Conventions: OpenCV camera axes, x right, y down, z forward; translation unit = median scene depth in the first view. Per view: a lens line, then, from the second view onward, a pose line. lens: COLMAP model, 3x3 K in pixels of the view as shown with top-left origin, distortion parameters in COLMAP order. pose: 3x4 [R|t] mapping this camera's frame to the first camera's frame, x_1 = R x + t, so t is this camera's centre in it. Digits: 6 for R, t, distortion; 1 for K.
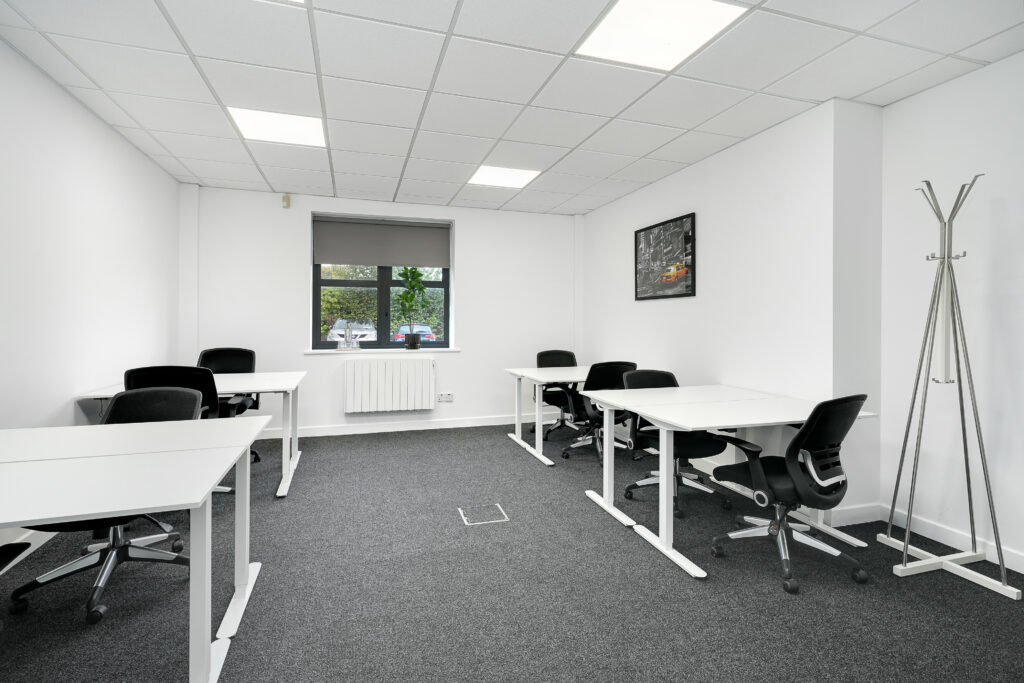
lens RADIAL K [[486.5, 0, 512.5], [0, 486.5, 328.3], [0, 0, 1]] dist [-0.004761, 0.002195]
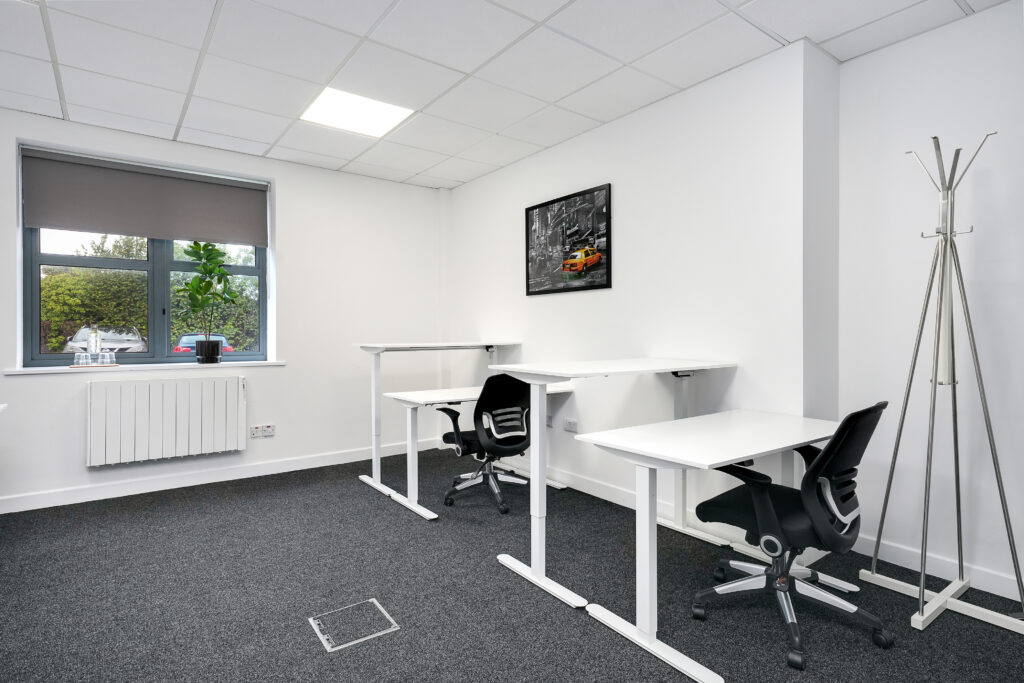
lens RADIAL K [[530.4, 0, 509.7], [0, 530.4, 341.3], [0, 0, 1]] dist [0.008835, -0.001201]
pose [[0.946292, -0.007898, 0.323217, -0.062840], [0.007264, 0.999969, 0.003167, 0.016939], [-0.323232, -0.000649, 0.946319, 0.211609]]
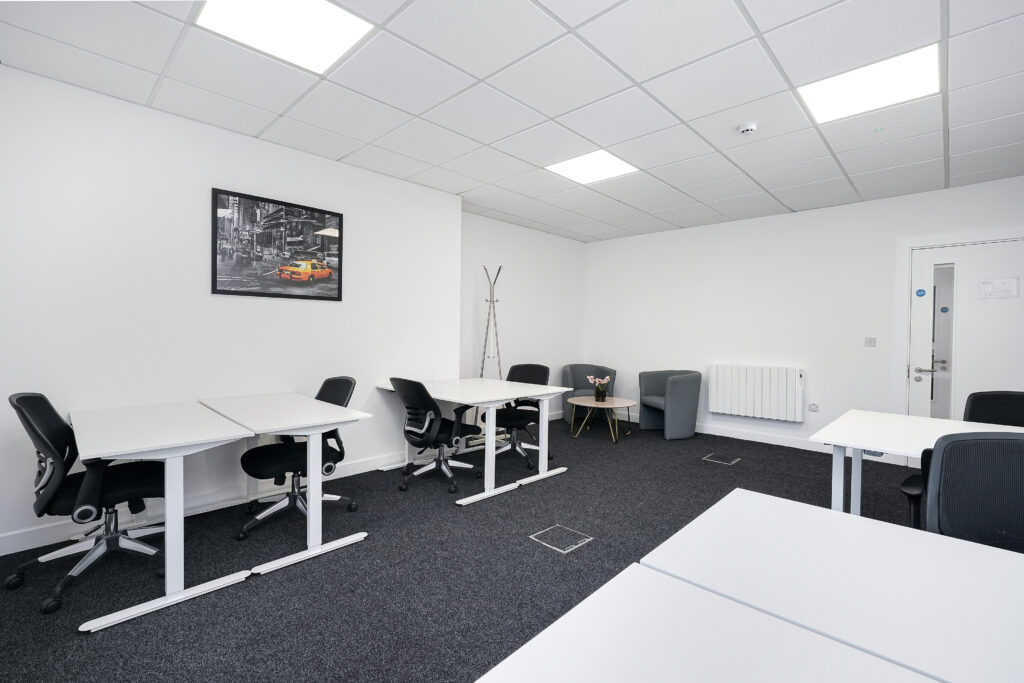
lens RADIAL K [[457.4, 0, 516.0], [0, 457.4, 341.5], [0, 0, 1]] dist [-0.003149, 0.000639]
pose [[-0.474192, -0.031997, 0.879840, -0.556310], [-0.005582, 0.999429, 0.033338, -0.017199], [-0.880404, 0.010898, -0.474100, 1.059363]]
